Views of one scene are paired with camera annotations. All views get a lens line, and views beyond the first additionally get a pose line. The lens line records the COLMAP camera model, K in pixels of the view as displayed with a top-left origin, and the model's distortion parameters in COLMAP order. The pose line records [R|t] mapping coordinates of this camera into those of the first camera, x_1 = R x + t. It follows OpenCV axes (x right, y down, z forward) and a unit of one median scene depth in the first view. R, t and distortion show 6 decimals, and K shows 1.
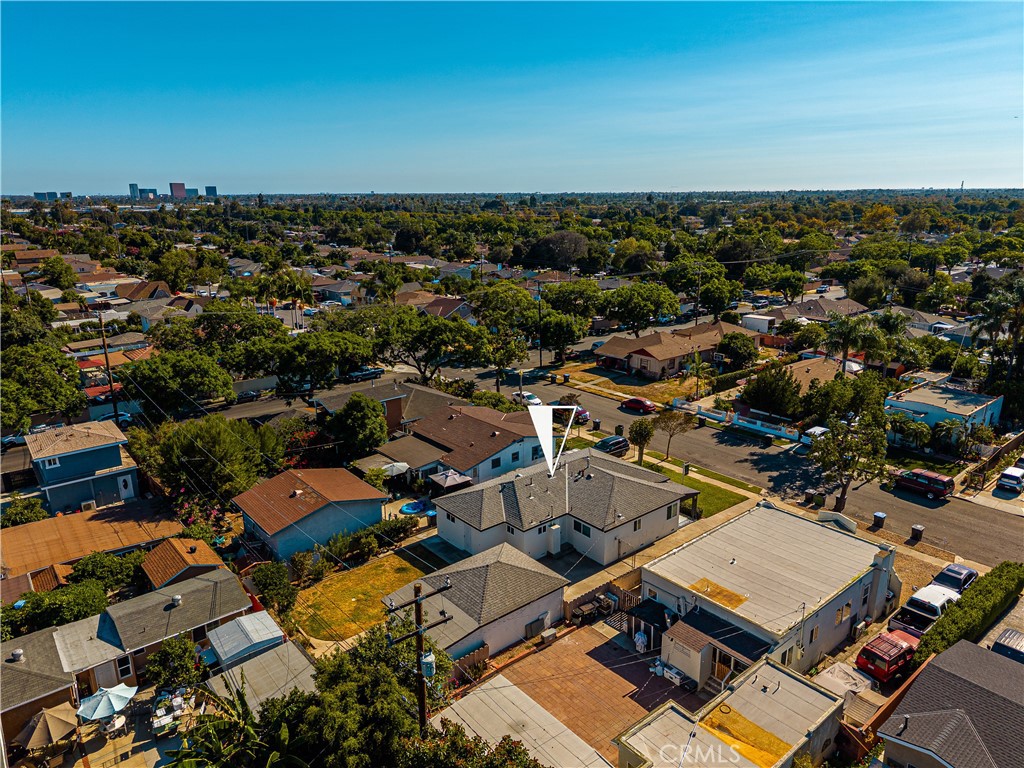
lens RADIAL K [[693.7, 0, 509.8], [0, 693.7, 366.4], [0, 0, 1]] dist [0.067735, -0.106746]
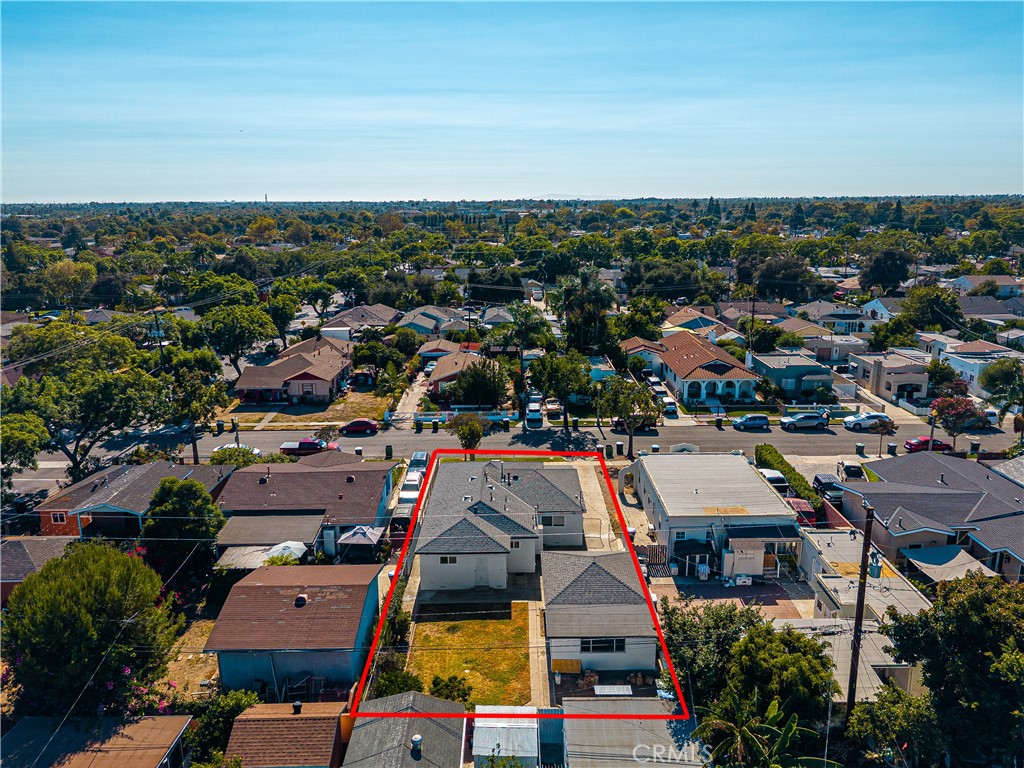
lens RADIAL K [[772.8, 0, 511.8], [0, 772.8, 353.6], [0, 0, 1]] dist [0.047329, -0.002013]
pose [[0.633661, -0.149711, 0.758986, -0.735148], [0.191654, 0.980892, 0.033475, -0.057621], [-0.749495, 0.124251, 0.650245, 0.257984]]
